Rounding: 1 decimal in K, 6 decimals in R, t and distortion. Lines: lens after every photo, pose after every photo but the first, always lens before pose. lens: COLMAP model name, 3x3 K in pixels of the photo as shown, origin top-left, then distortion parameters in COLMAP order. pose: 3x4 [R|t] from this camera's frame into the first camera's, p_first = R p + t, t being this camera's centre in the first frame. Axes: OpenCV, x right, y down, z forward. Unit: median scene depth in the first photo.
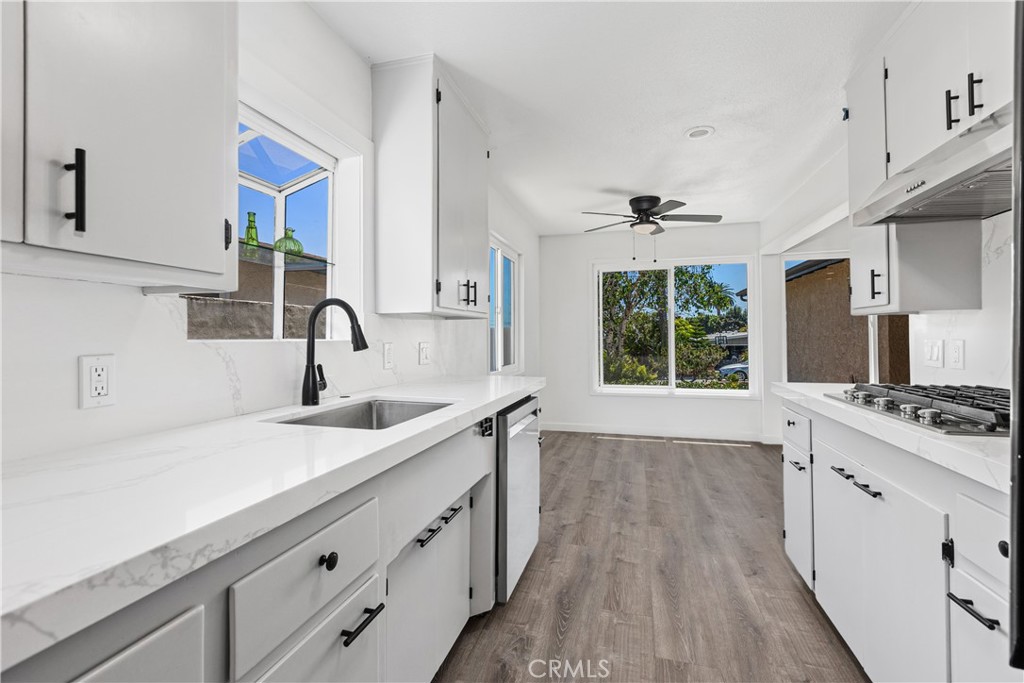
lens RADIAL K [[459.0, 0, 506.4], [0, 459.0, 330.4], [0, 0, 1]] dist [-0.000467, -0.000577]
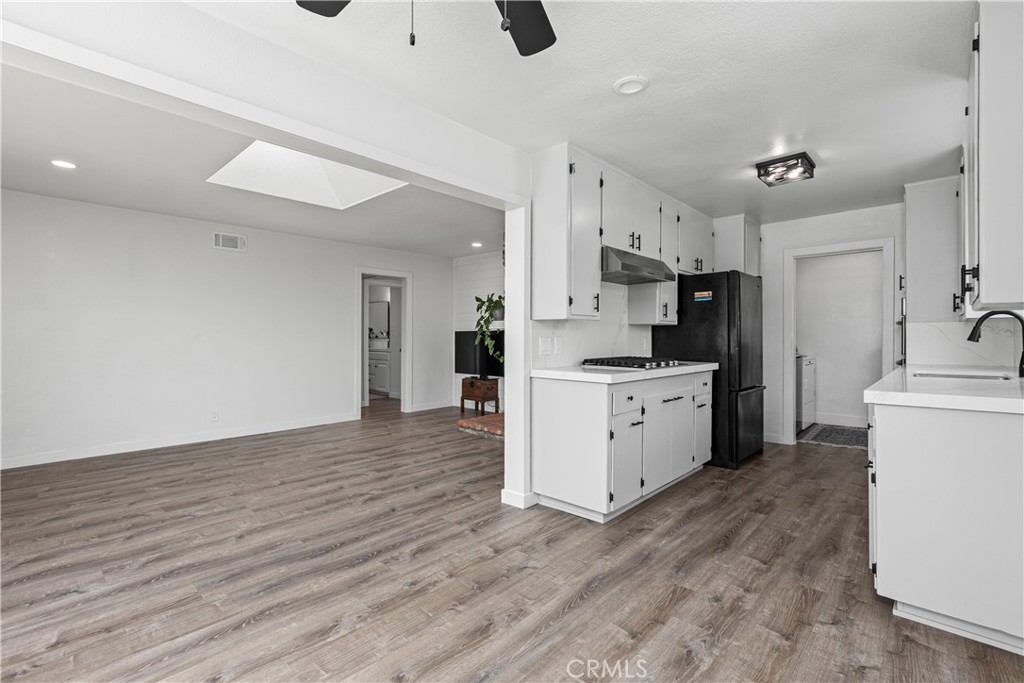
lens RADIAL K [[459.0, 0, 506.5], [0, 459.0, 333.8], [0, 0, 1]] dist [-0.000467, -0.000577]
pose [[-0.887225, 0.008441, 0.461260, 0.236934], [-0.001257, 0.999785, -0.020714, 0.029255], [-0.461336, -0.018958, -0.887023, 1.811003]]
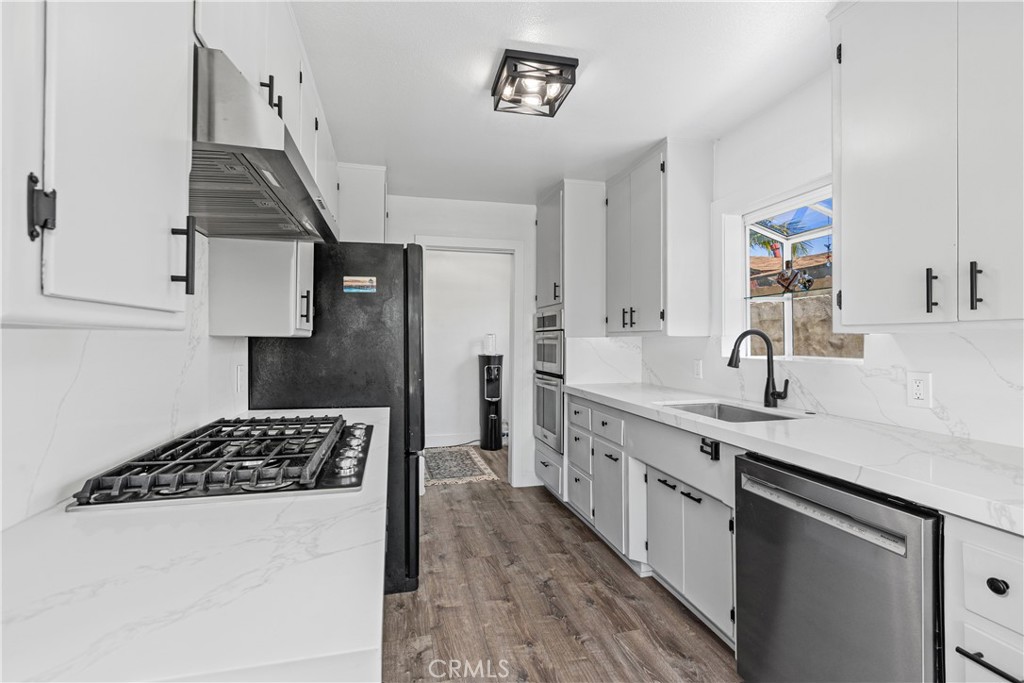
lens RADIAL K [[459.0, 0, 507.2], [0, 459.0, 336.6], [0, 0, 1]] dist [-0.000467, -0.000577]
pose [[-0.868002, 0.000990, -0.496560, 0.531112], [0.009487, 0.999849, -0.014591, -0.019064], [0.496470, -0.017376, -0.867880, 1.023609]]
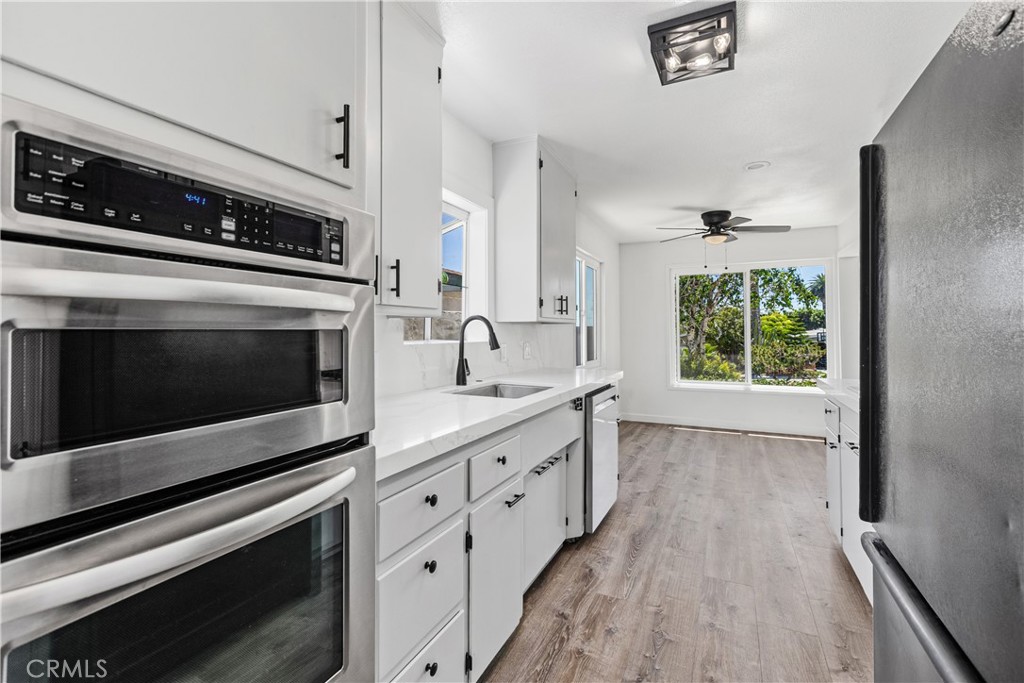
lens RADIAL K [[459.0, 0, 505.2], [0, 459.0, 318.9], [0, 0, 1]] dist [-0.000467, -0.000577]
pose [[0.984417, -0.001299, -0.175843, -0.009423], [-0.001084, 0.999909, -0.013456, -0.020559], [0.175845, 0.013437, 0.984326, -0.272748]]
